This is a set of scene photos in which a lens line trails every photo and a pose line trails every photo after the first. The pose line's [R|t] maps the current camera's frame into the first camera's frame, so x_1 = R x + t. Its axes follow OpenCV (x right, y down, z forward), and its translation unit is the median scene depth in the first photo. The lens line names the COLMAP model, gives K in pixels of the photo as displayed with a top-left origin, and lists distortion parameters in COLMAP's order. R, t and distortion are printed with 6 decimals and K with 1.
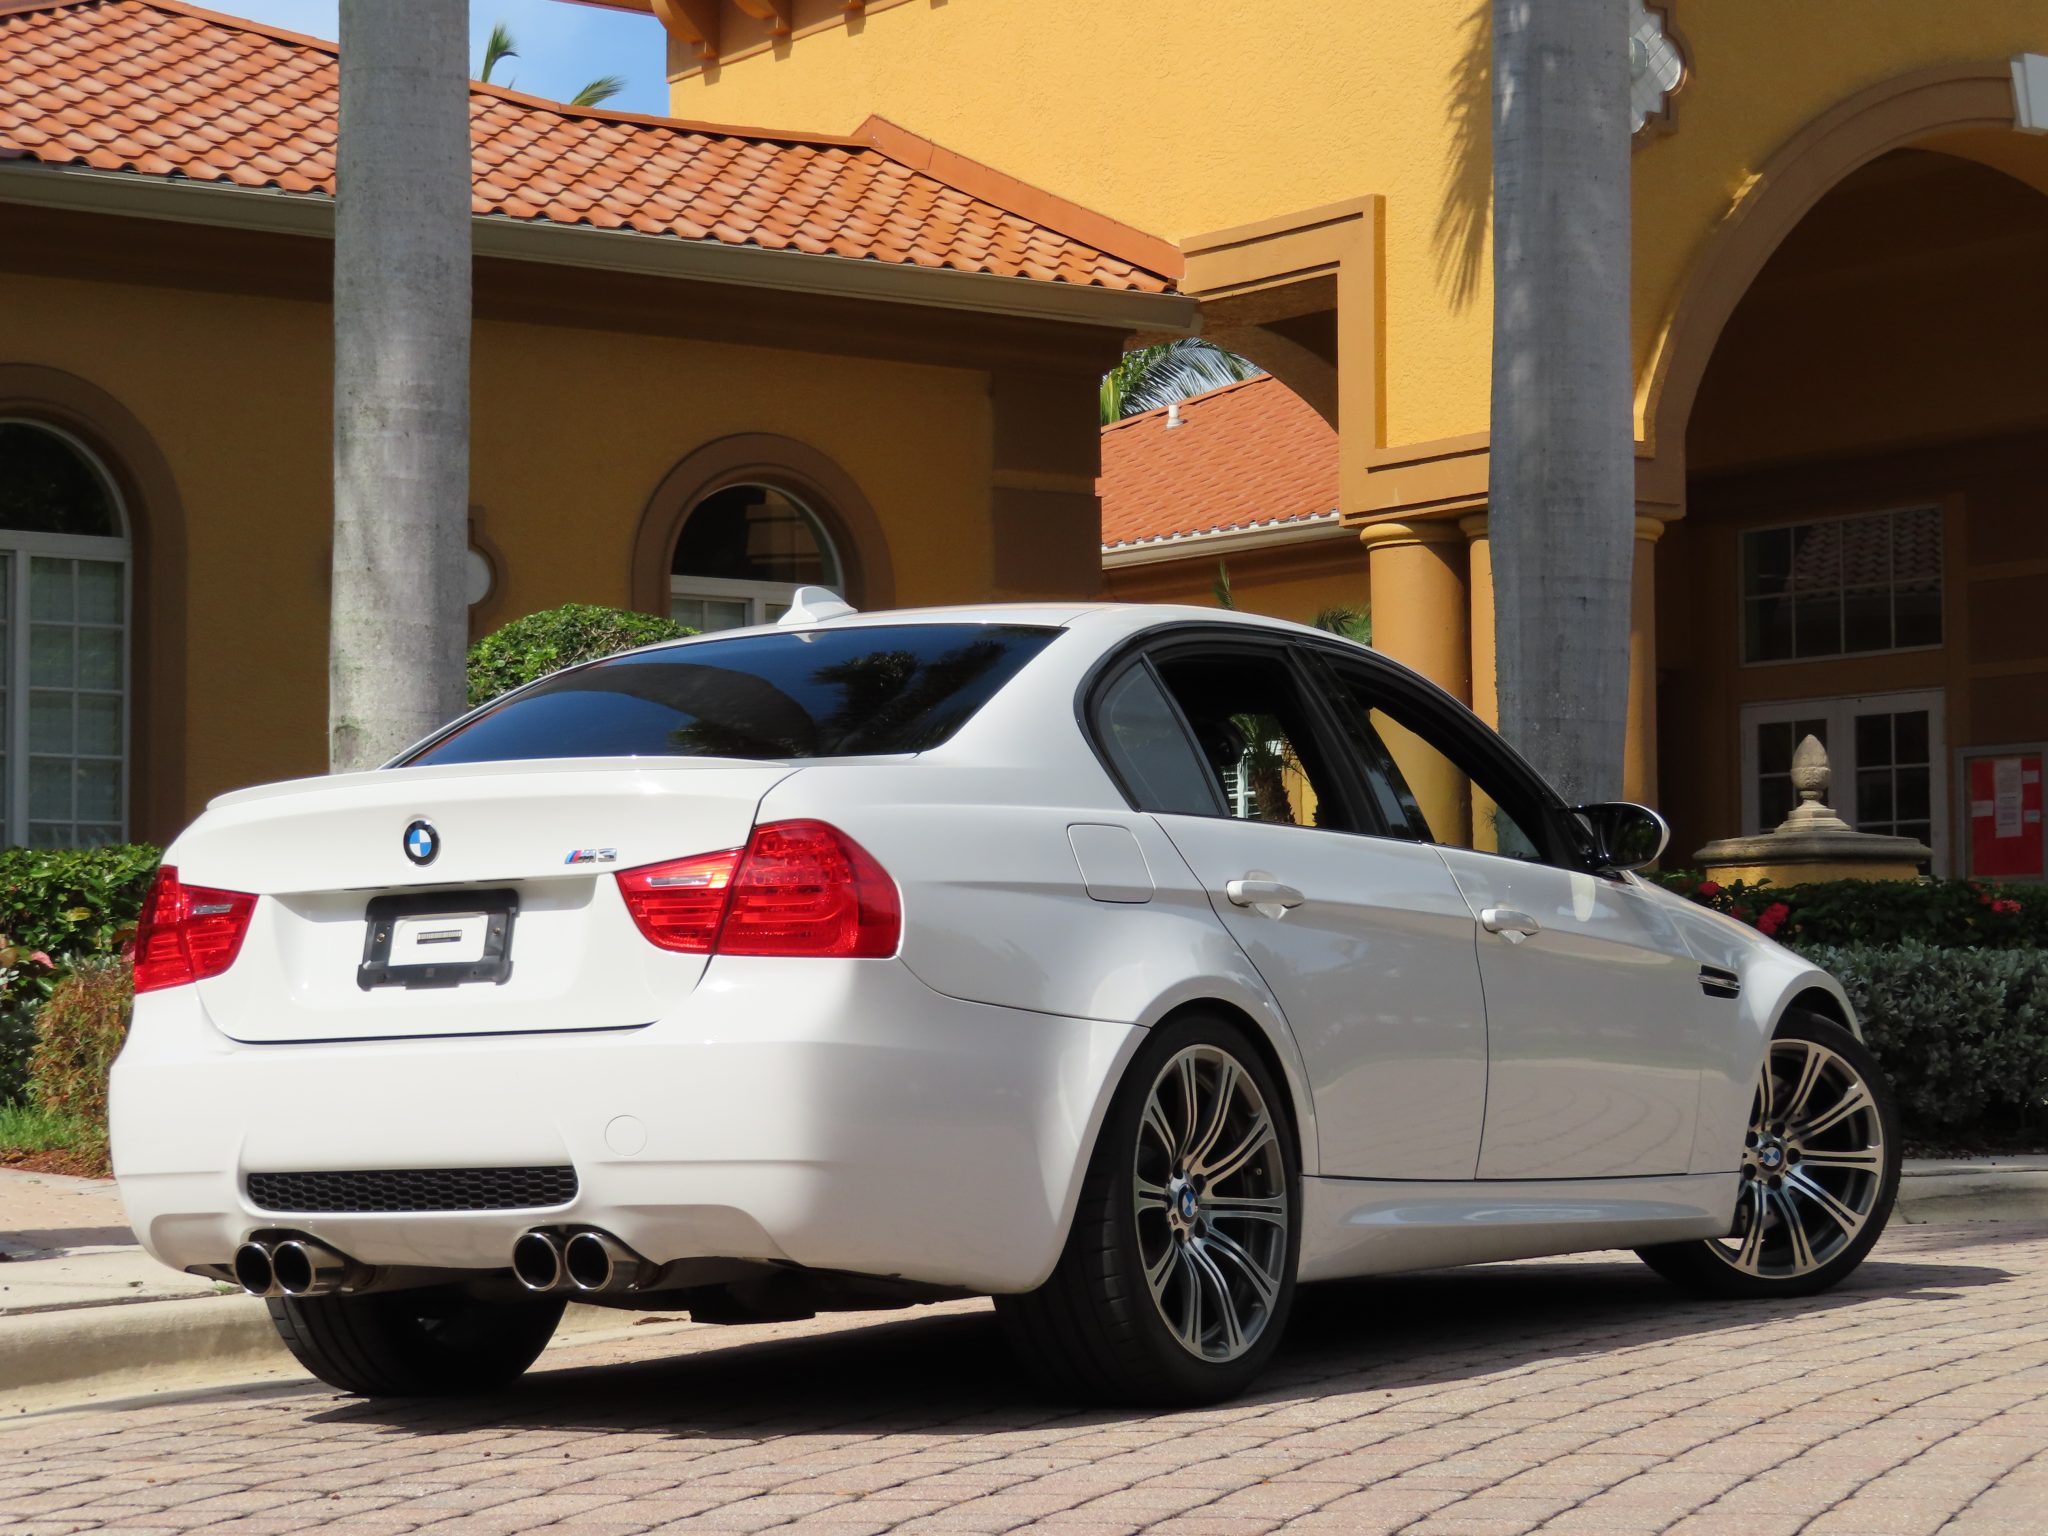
lens RADIAL K [[4391.6, 0, 1052.7], [0, 4391.6, 766.6], [0, 0, 1]] dist [-0.017029, 0.024900]
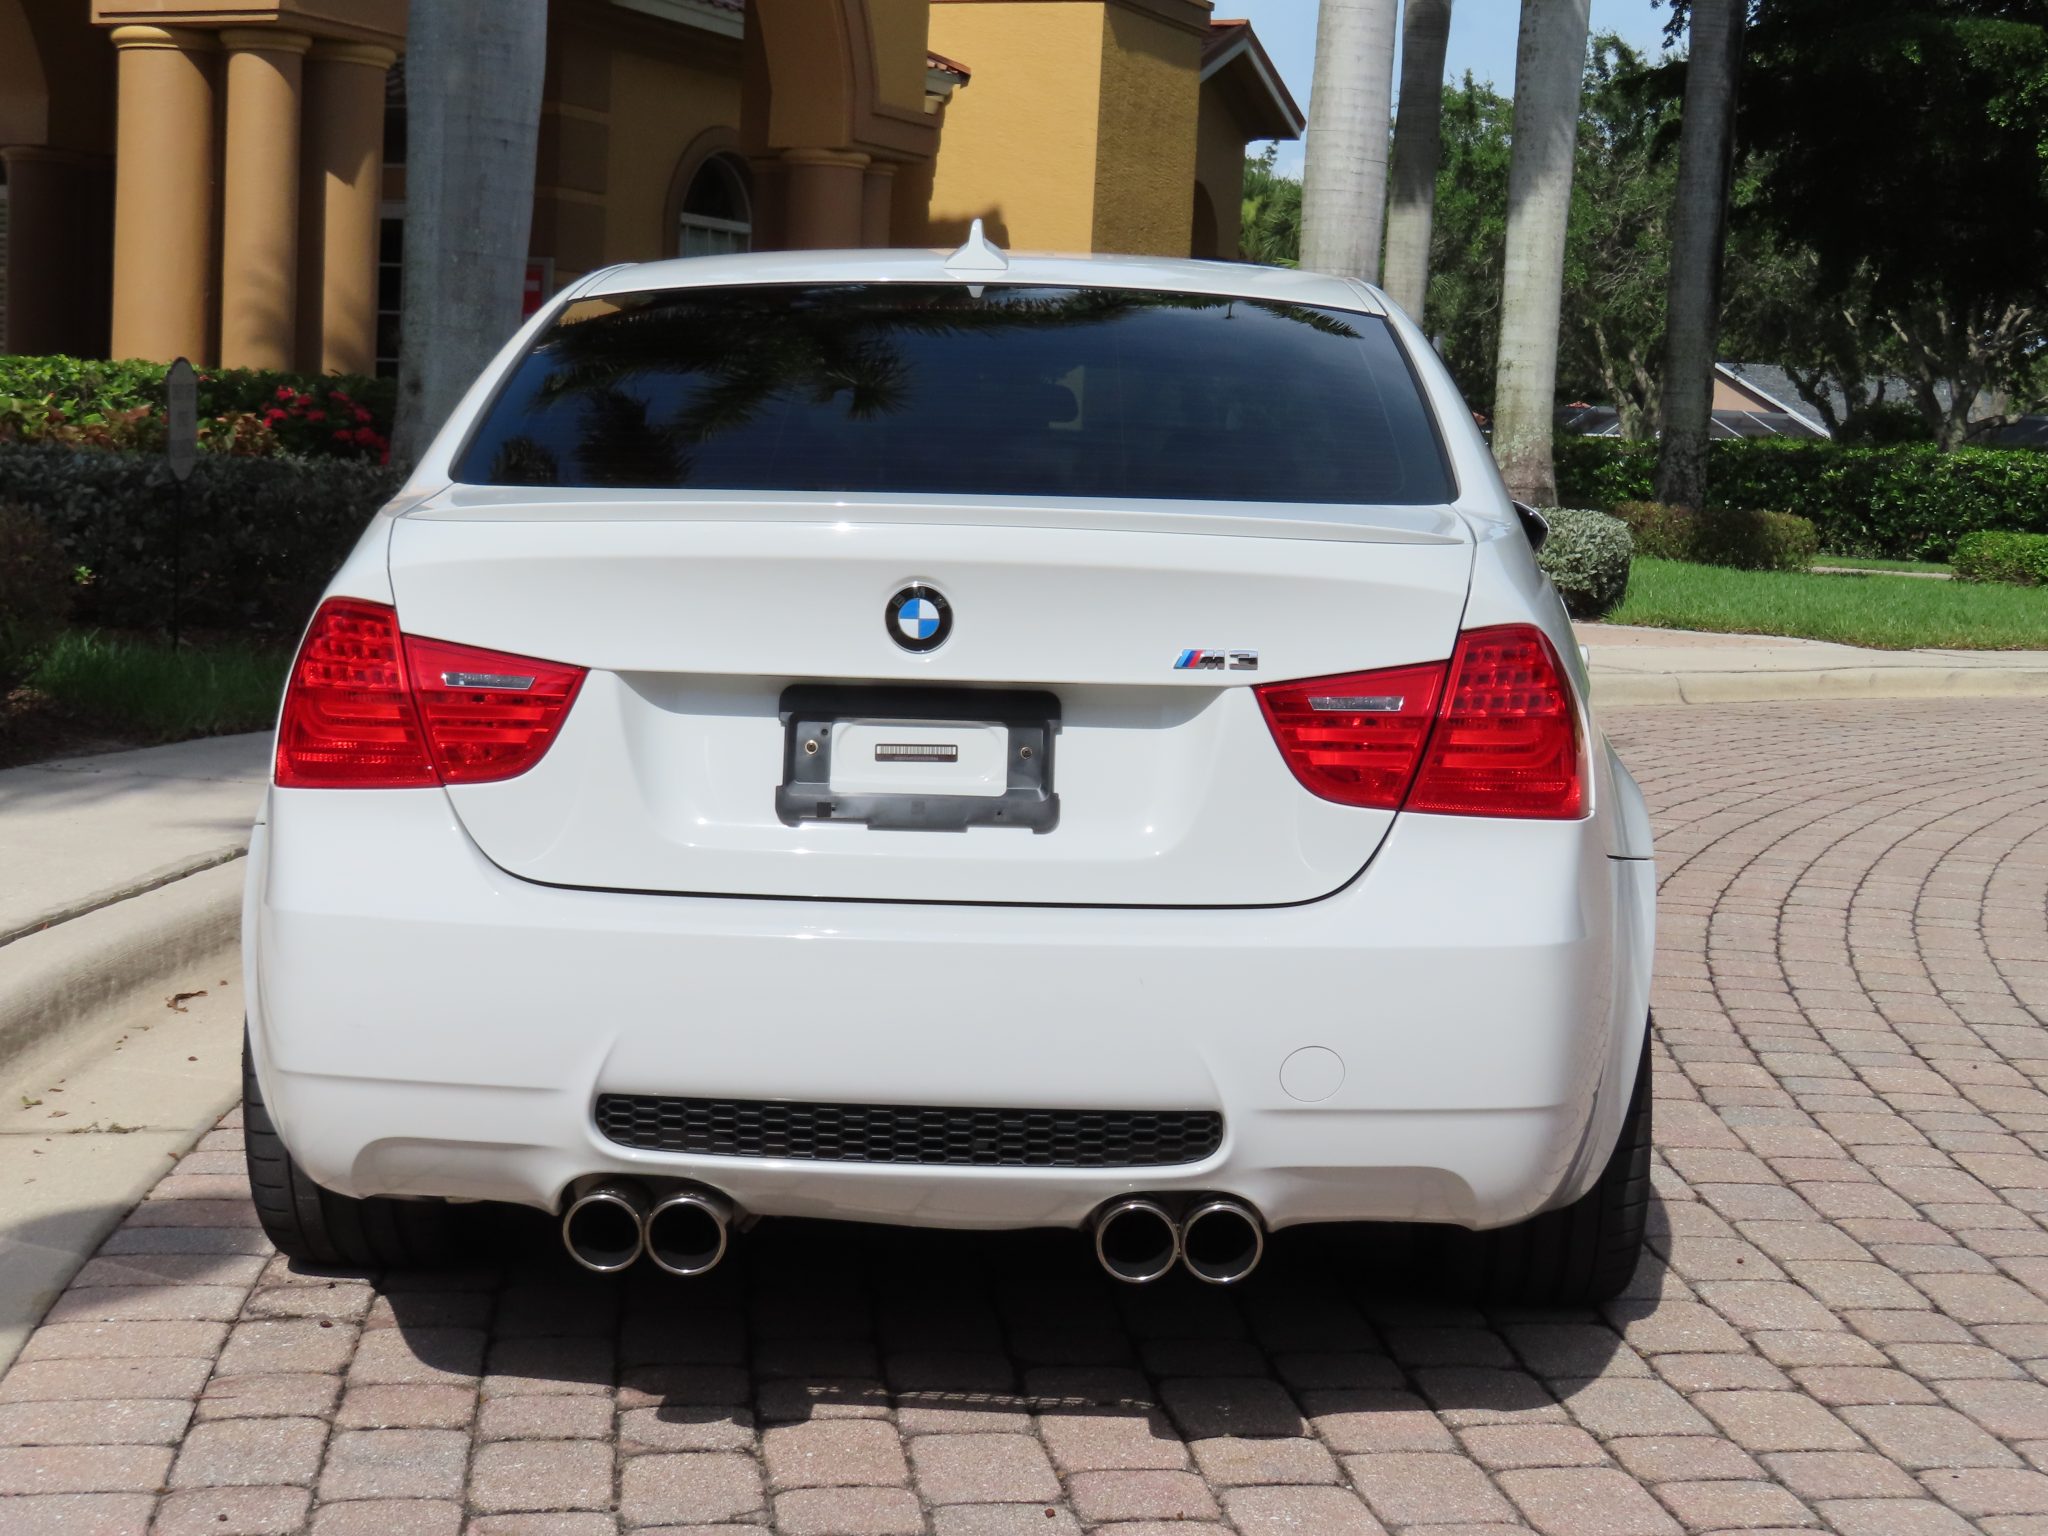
lens RADIAL K [[3291.4, 0, 1024.0], [0, 3291.4, 768.0], [0, 0, 1]] dist [-0.009170, 0.052139]
pose [[0.874648, 0.004367, 0.484738, -0.278454], [-0.084859, 0.985898, 0.144234, -0.025532], [-0.477273, -0.167288, 0.862685, 0.409849]]
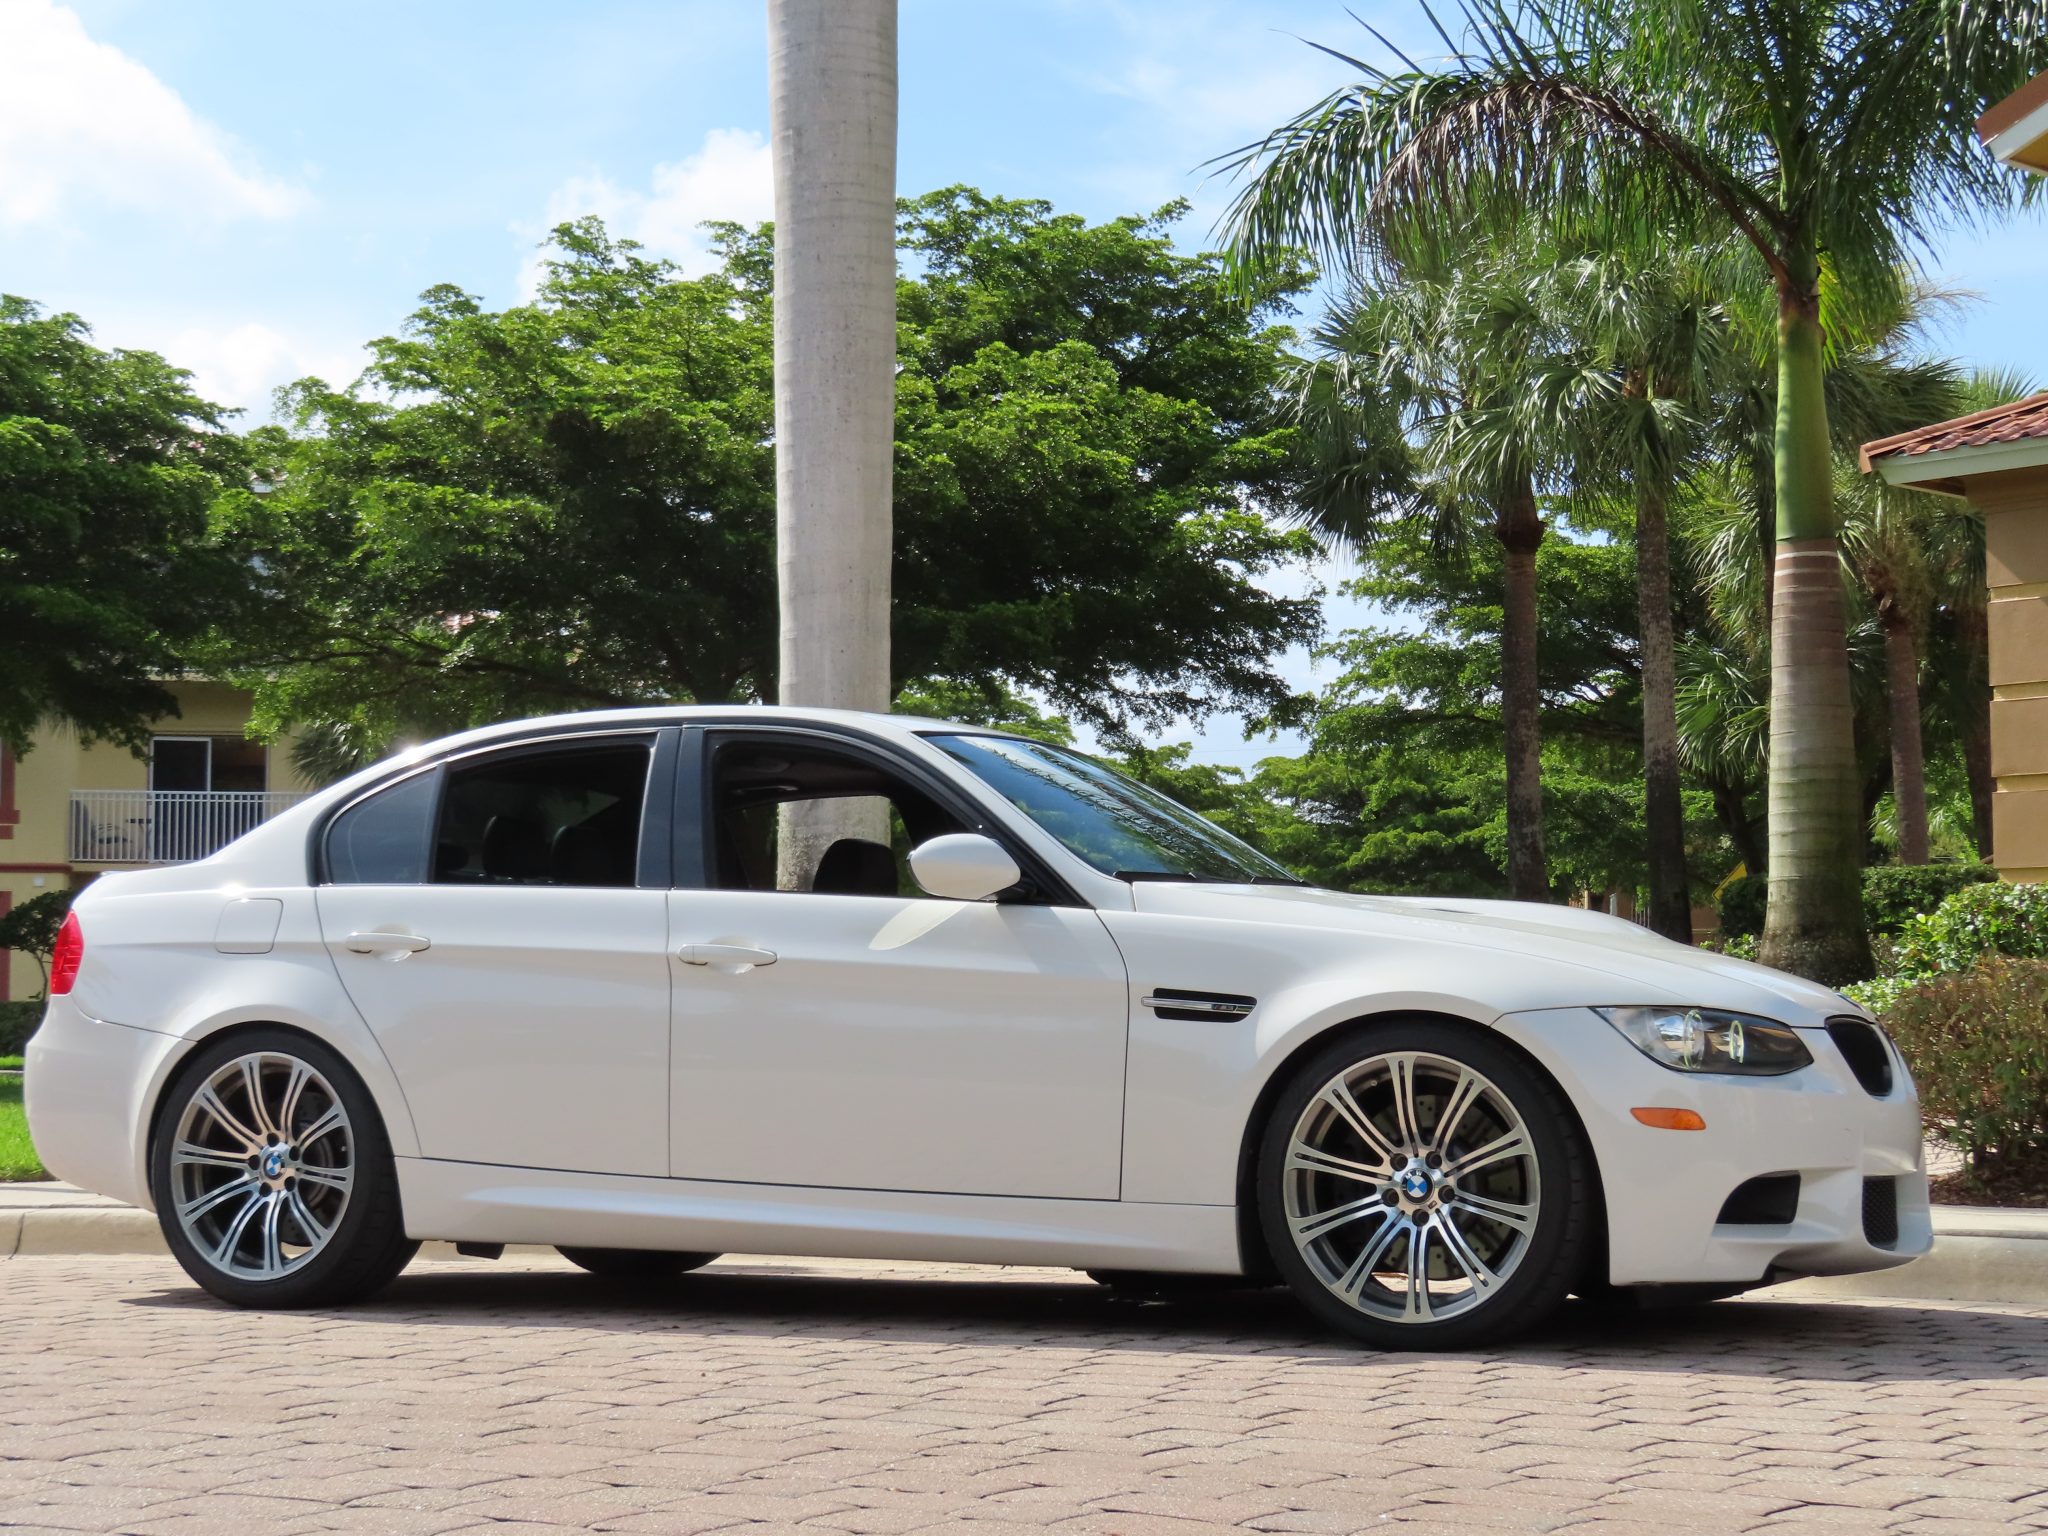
lens RADIAL K [[3265.9, 0, 1024.0], [0, 3265.9, 768.0], [0, 0, 1]] dist [-0.003425, -1.151935]
pose [[0.086432, -0.062746, -0.994280, 0.847434], [0.058297, 0.996623, -0.057826, 0.036348], [0.994551, -0.052965, 0.089798, 0.894091]]
